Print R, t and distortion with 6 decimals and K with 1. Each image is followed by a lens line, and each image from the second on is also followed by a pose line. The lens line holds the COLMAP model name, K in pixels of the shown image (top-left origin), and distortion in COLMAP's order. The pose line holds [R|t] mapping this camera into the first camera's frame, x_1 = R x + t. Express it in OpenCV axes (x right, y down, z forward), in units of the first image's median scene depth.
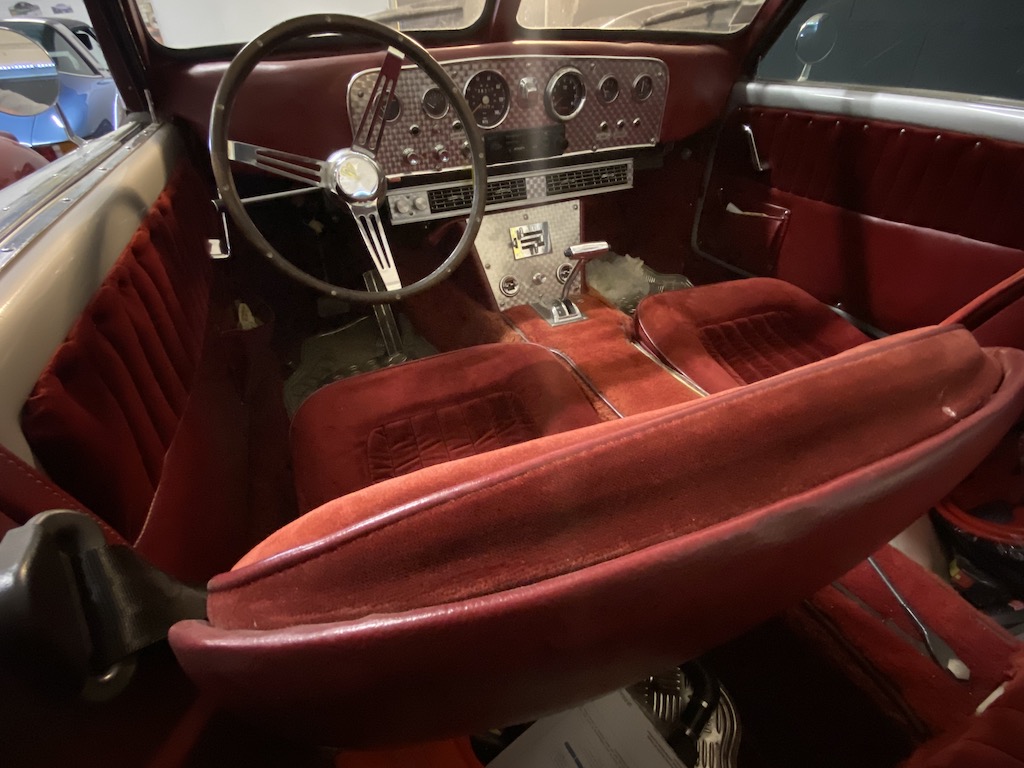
lens RADIAL K [[468.8, 0, 485.2], [0, 468.8, 385.2], [0, 0, 1]] dist [0.000924, -0.016743]
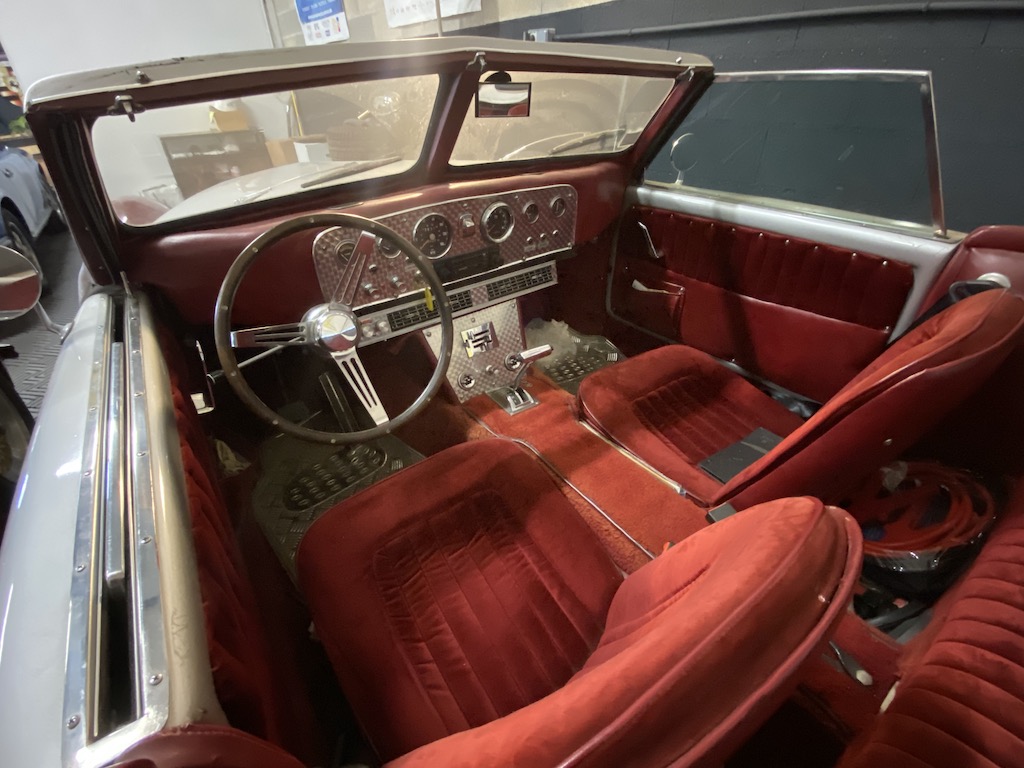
lens RADIAL K [[468.8, 0, 485.2], [0, 468.8, 385.2], [0, 0, 1]] dist [0.000924, -0.016743]
pose [[0.977781, -0.132005, 0.162844, -0.097471], [0.138880, 0.989807, -0.031534, -0.176653], [-0.157021, 0.053449, 0.986148, -0.123998]]
